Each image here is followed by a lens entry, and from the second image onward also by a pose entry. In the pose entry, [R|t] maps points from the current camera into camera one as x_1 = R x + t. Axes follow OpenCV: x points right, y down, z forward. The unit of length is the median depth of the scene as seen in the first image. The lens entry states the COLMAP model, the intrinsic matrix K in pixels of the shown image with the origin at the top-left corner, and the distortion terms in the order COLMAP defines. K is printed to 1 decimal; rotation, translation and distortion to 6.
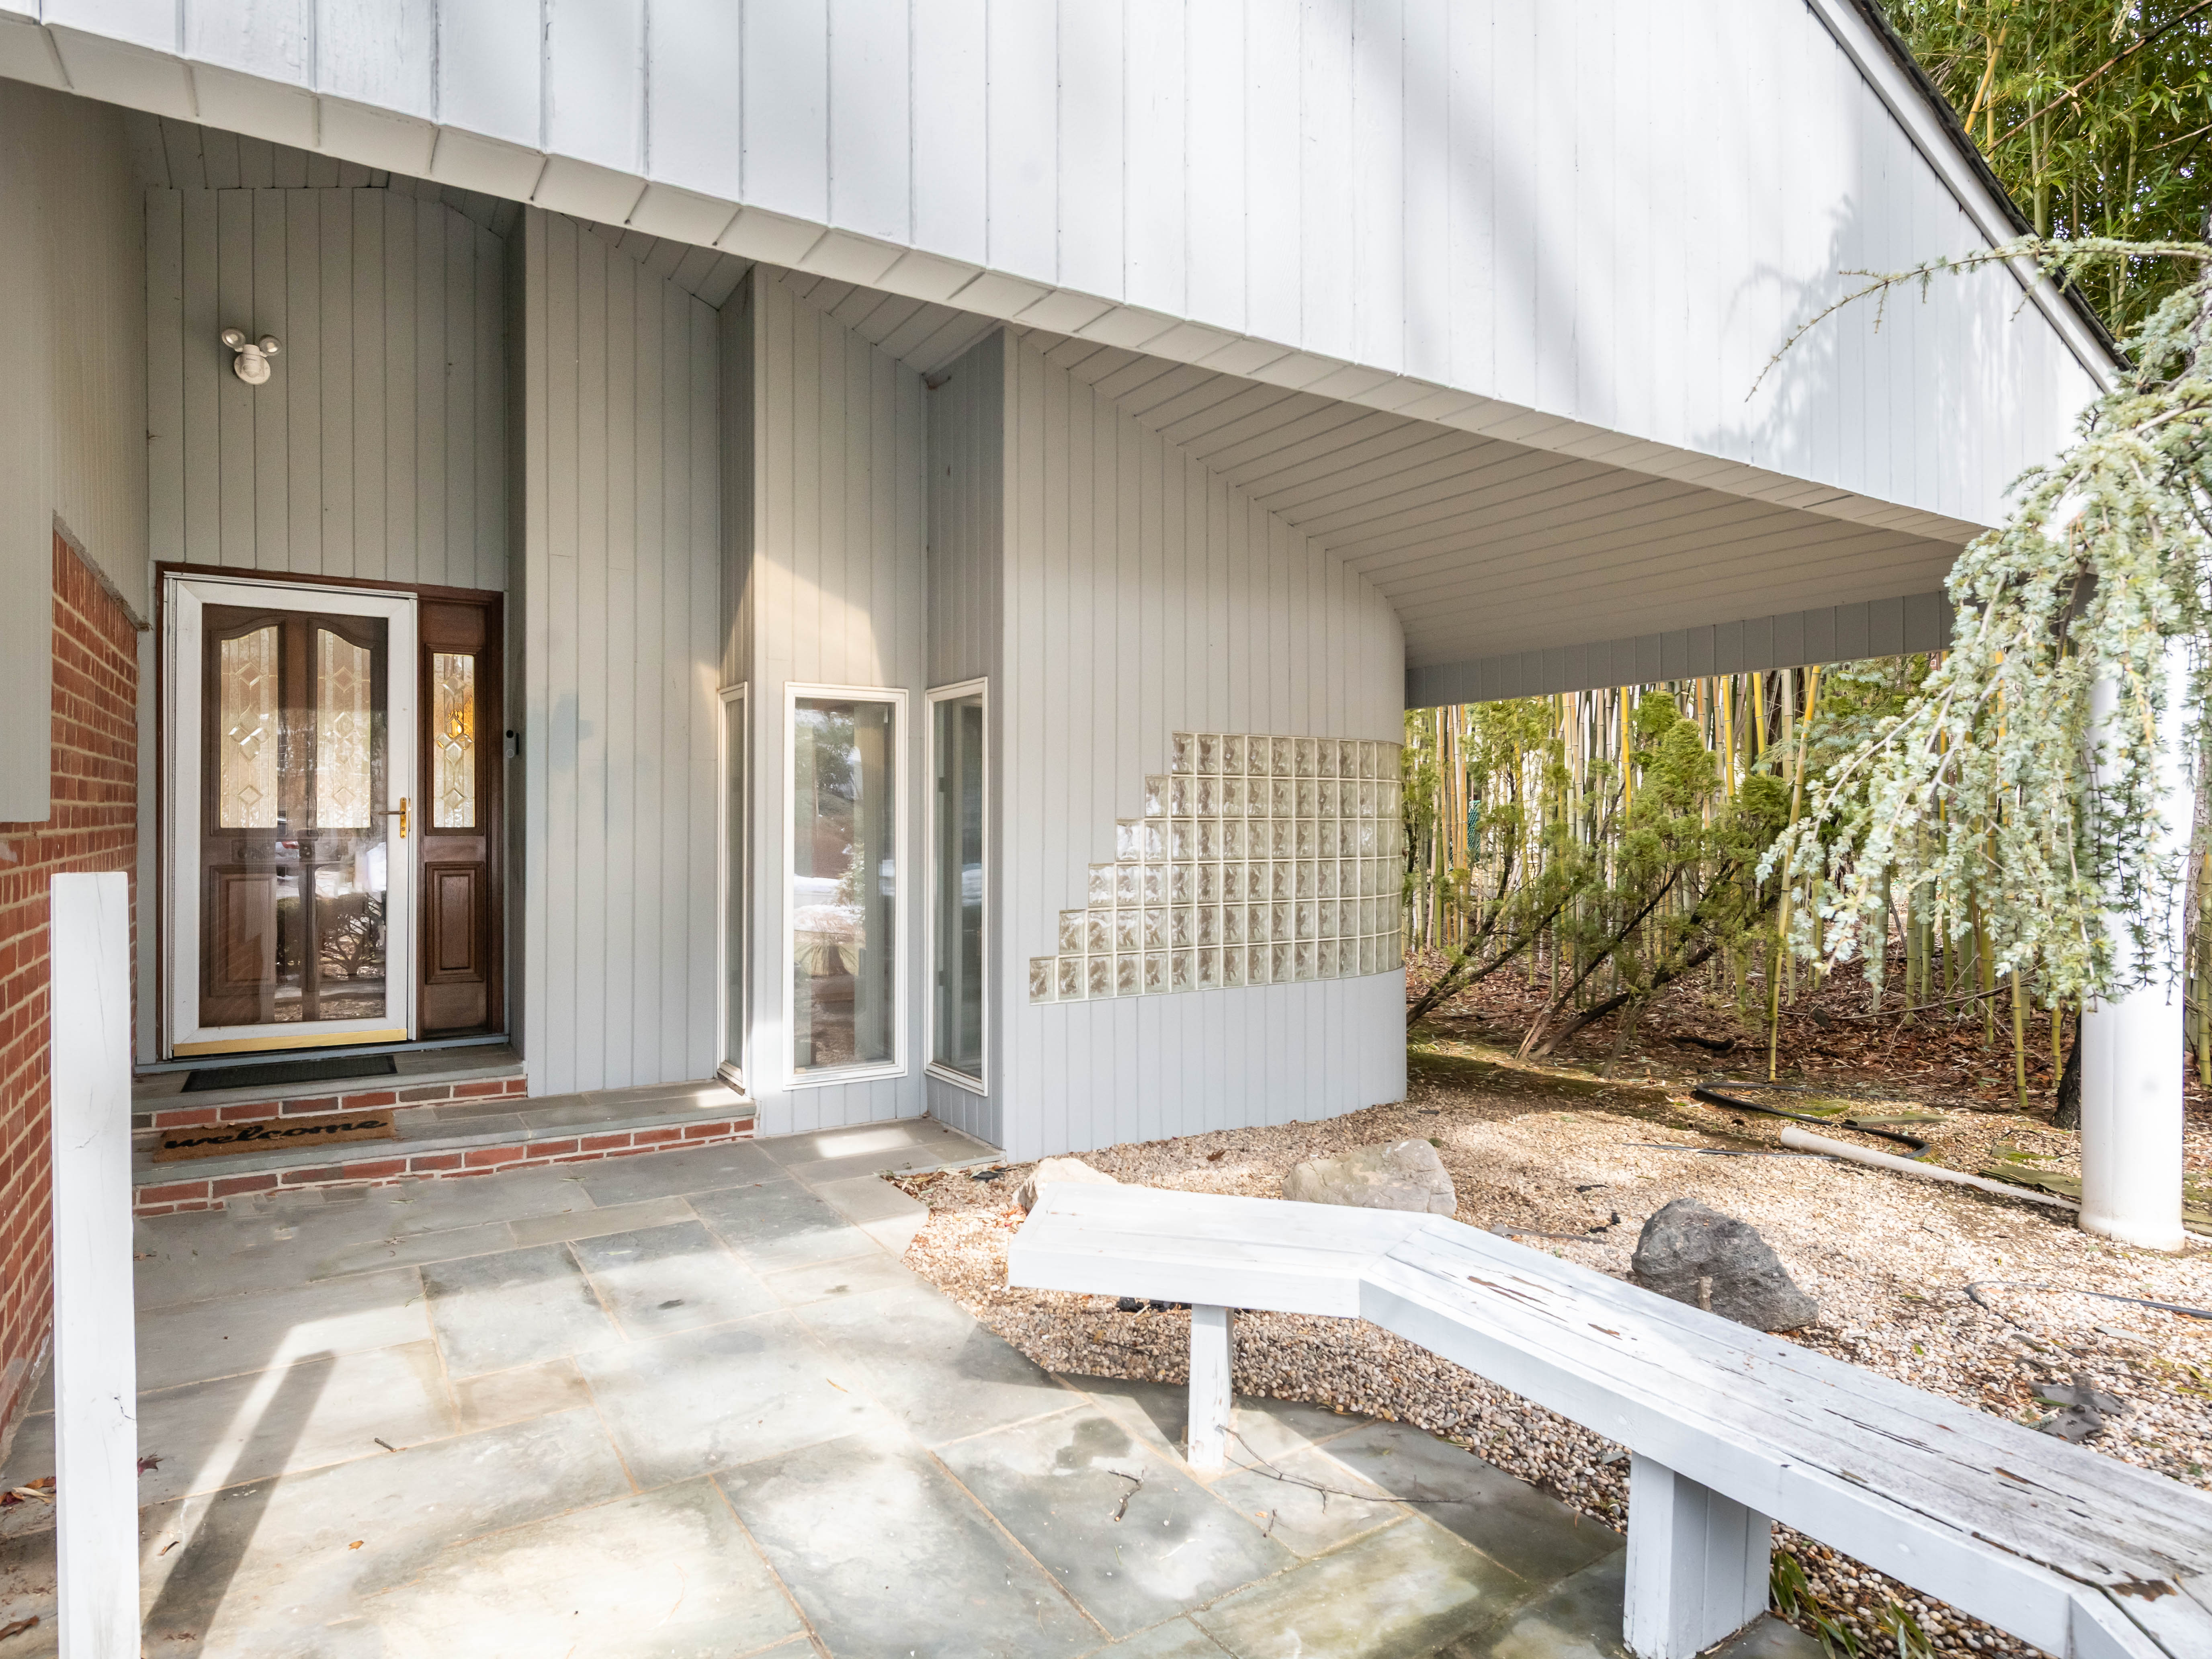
lens RADIAL K [[1237.5, 0, 1100.9], [0, 1237.5, 833.3], [0, 0, 1]] dist [-0.002014, 0.000276]
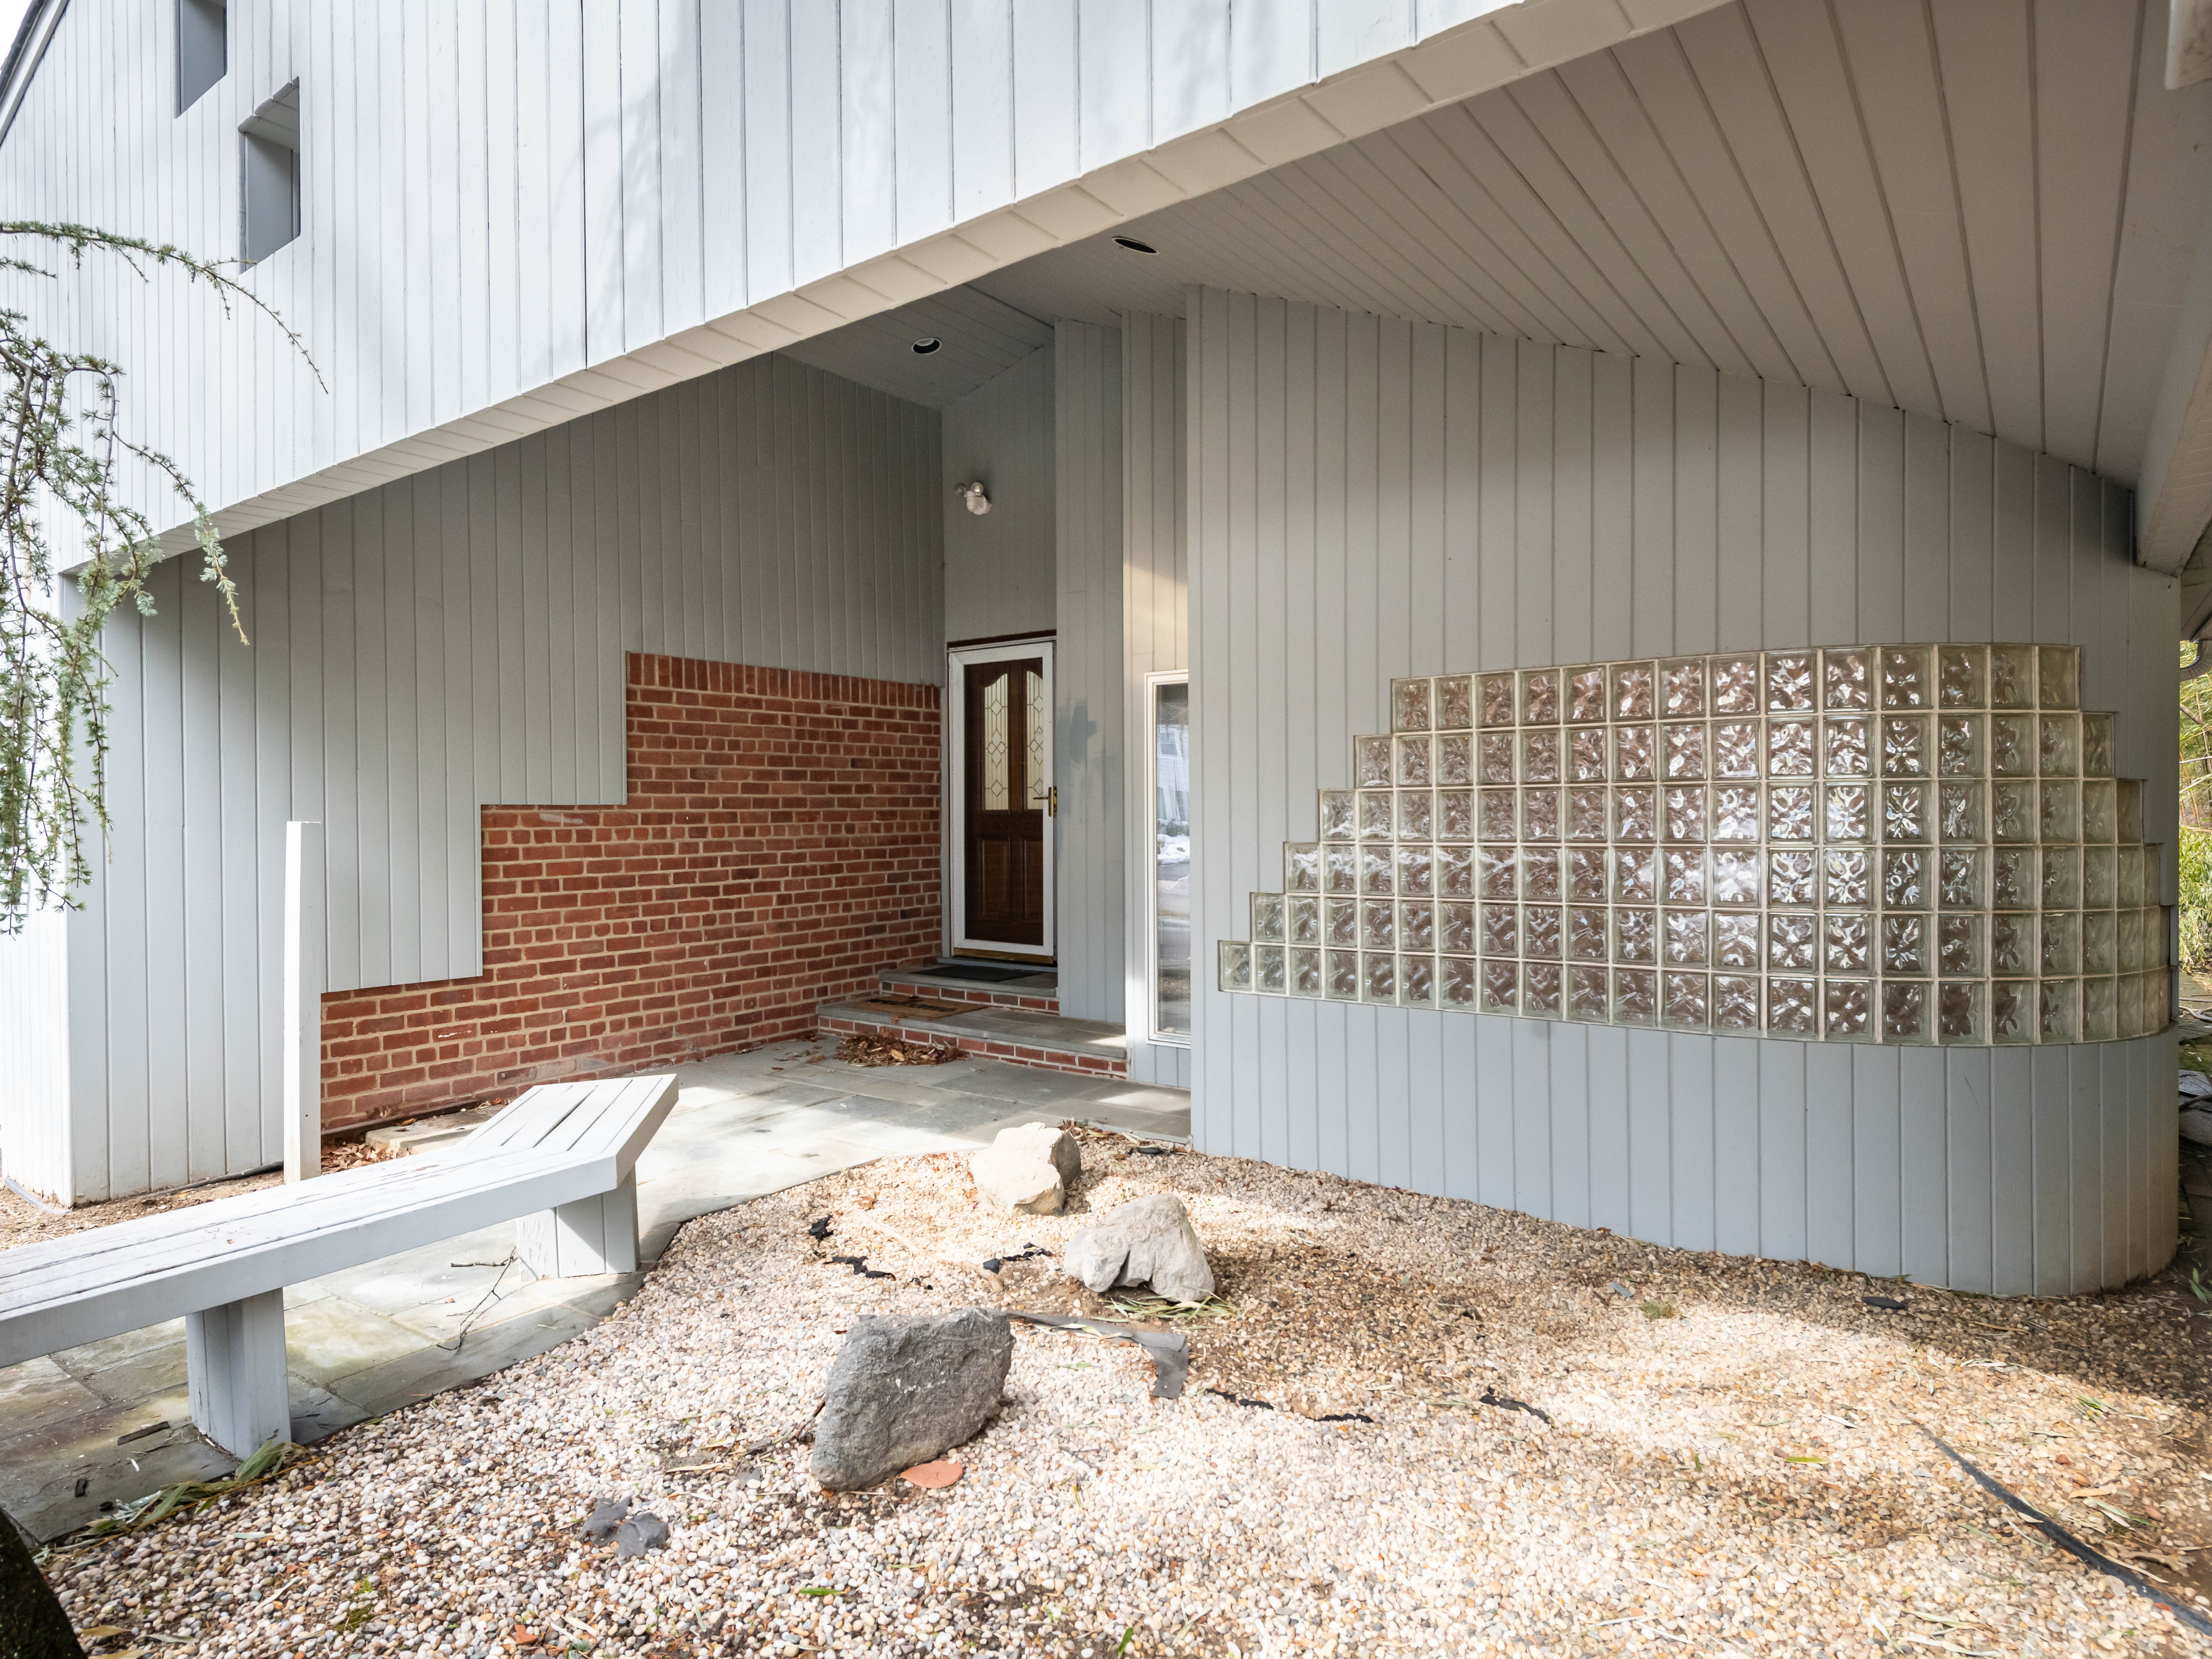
lens RADIAL K [[1294.8, 0, 1105.8], [0, 1294.8, 819.2], [0, 0, 1]] dist [0.004433, 0.000451]
pose [[0.369213, -0.001412, -0.929344, 0.827915], [-0.006081, 0.999974, -0.003935, 0.012619], [0.929325, 0.007104, 0.369195, 0.549971]]
